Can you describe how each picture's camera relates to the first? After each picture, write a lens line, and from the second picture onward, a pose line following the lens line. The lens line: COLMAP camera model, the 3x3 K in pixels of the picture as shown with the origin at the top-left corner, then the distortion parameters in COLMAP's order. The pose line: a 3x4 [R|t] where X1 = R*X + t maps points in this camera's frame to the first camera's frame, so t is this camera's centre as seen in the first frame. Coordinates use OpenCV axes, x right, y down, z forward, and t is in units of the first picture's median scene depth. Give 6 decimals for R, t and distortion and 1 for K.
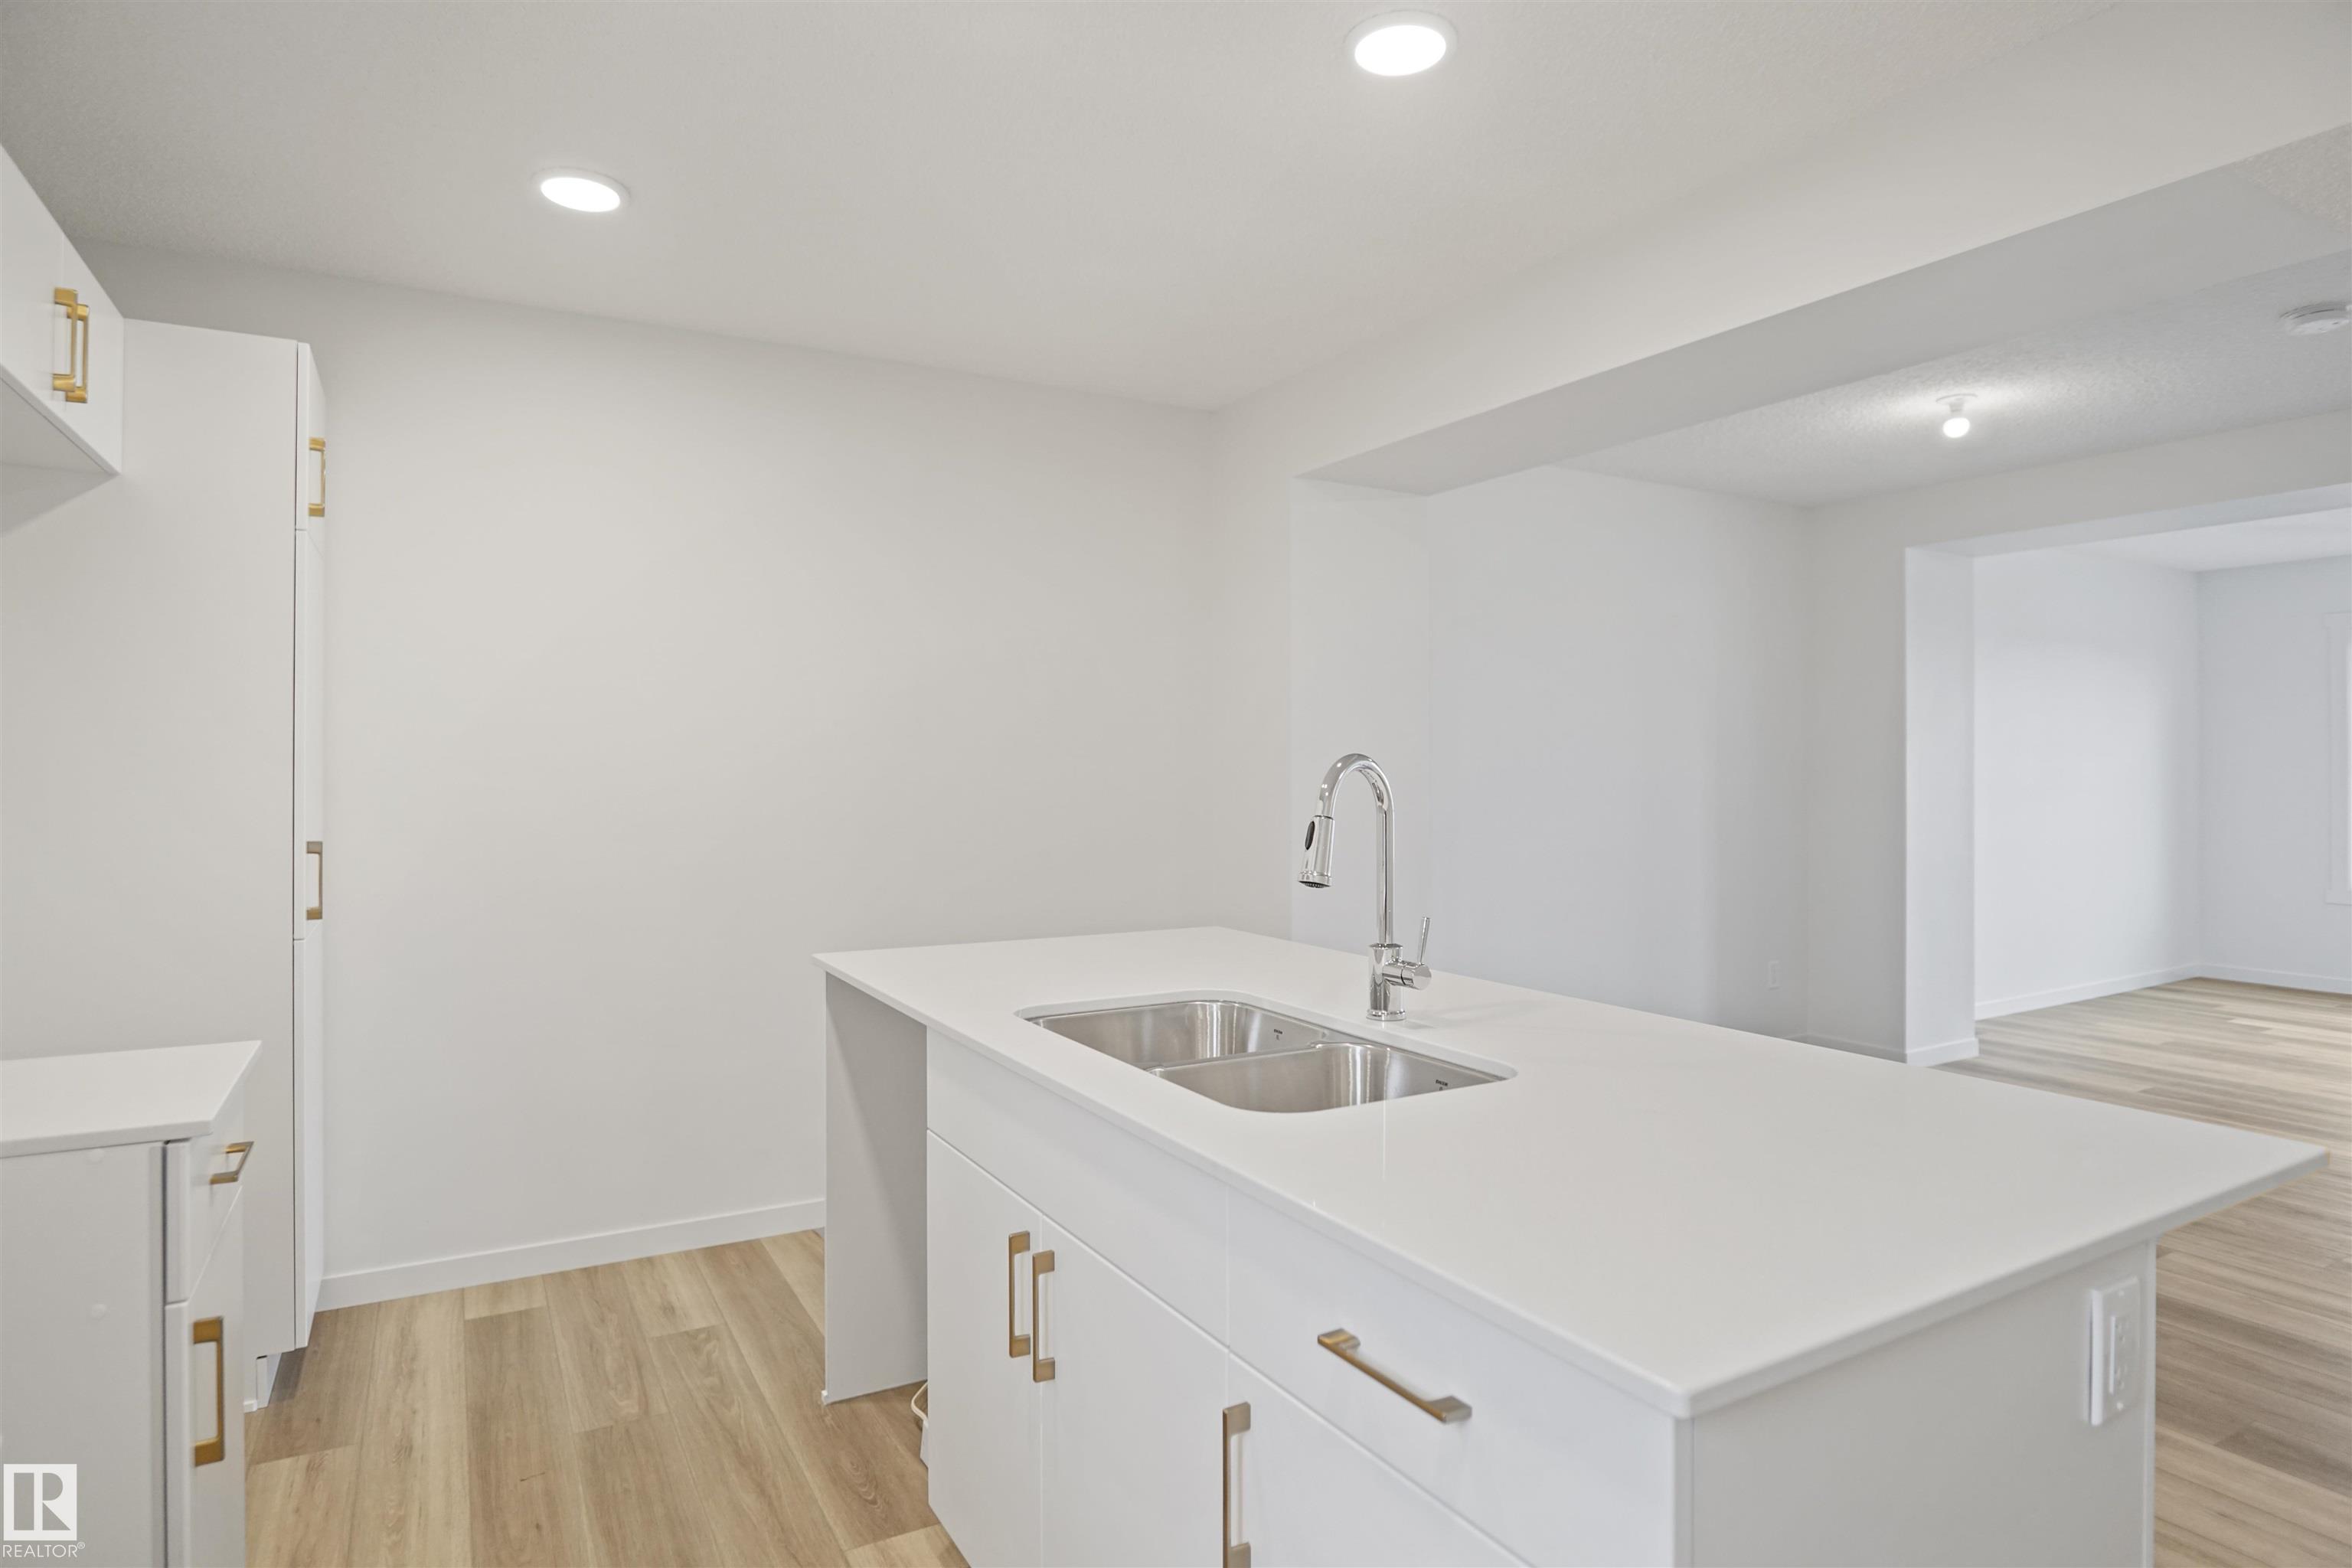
lens RADIAL K [[1284.8, 0, 1176.0], [0, 1284.8, 784.0], [0, 0, 1]] dist [-0.029453, -0.000751]
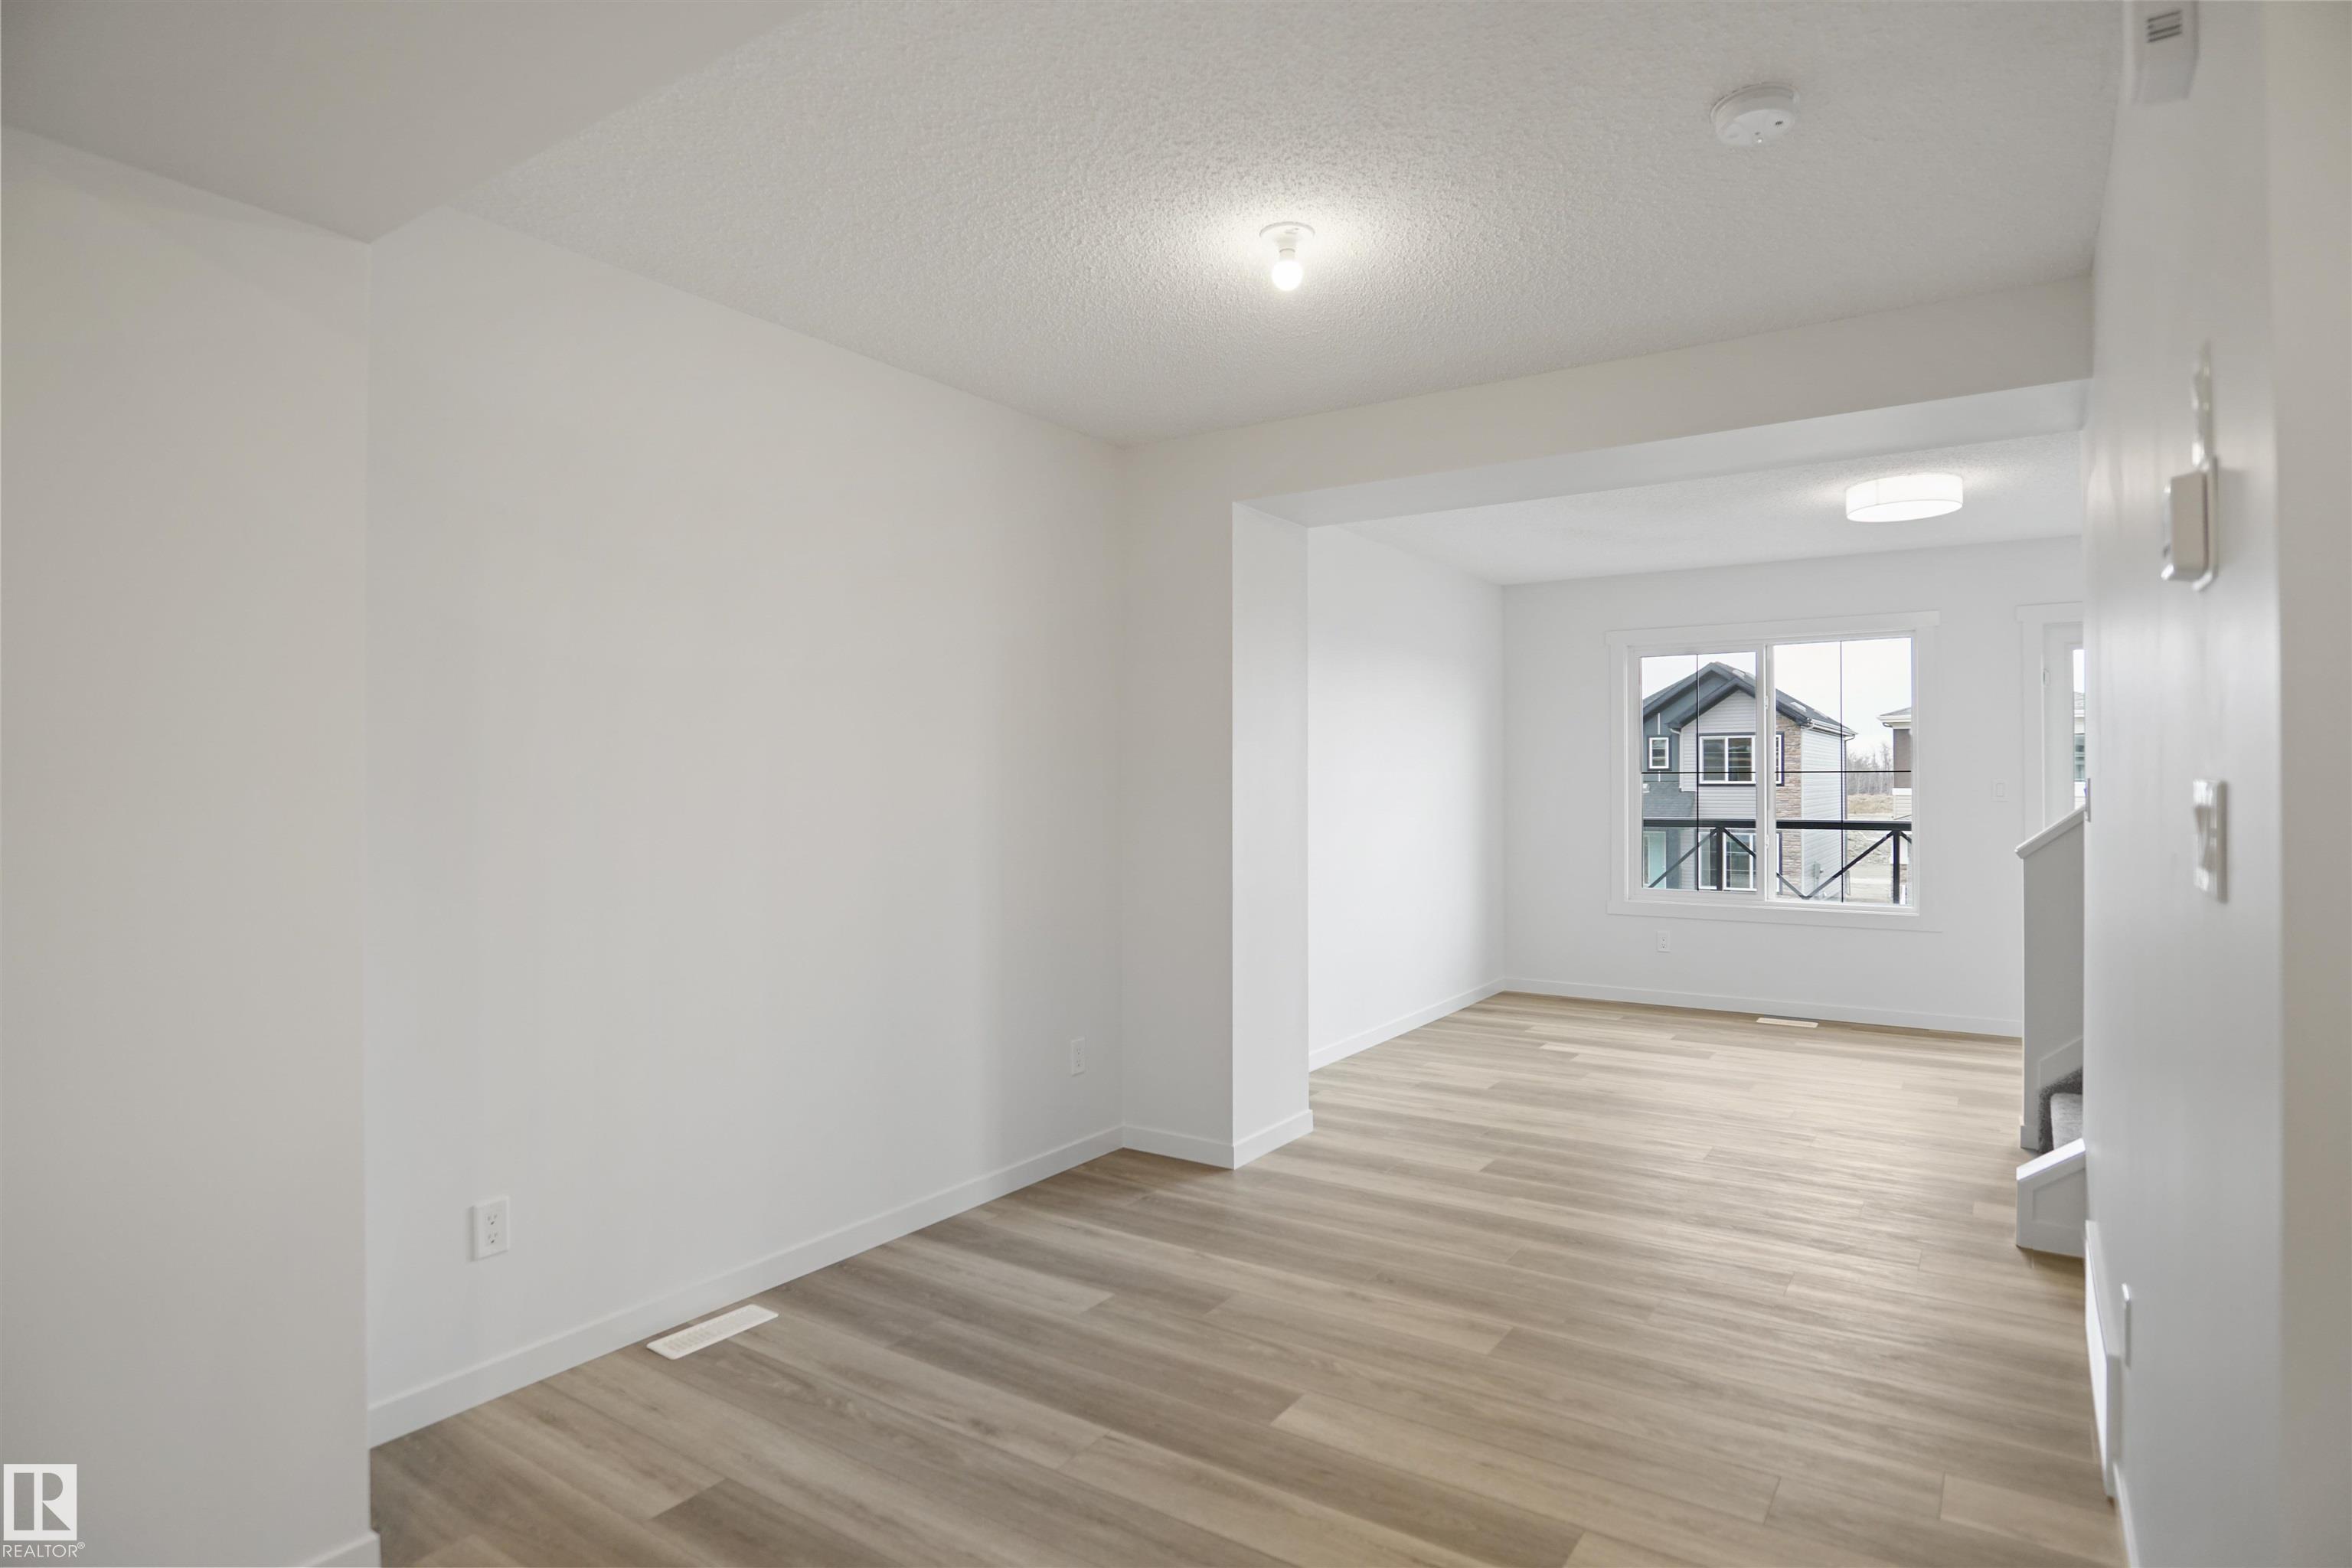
lens RADIAL K [[1284.8, 0, 1176.0], [0, 1284.8, 784.0], [0, 0, 1]] dist [-0.029453, -0.000751]
pose [[0.896677, 0.006729, 0.442634, 0.177605], [-0.002574, 0.999947, -0.009987, -0.002007], [-0.442678, 0.007816, 0.896647, 0.281932]]
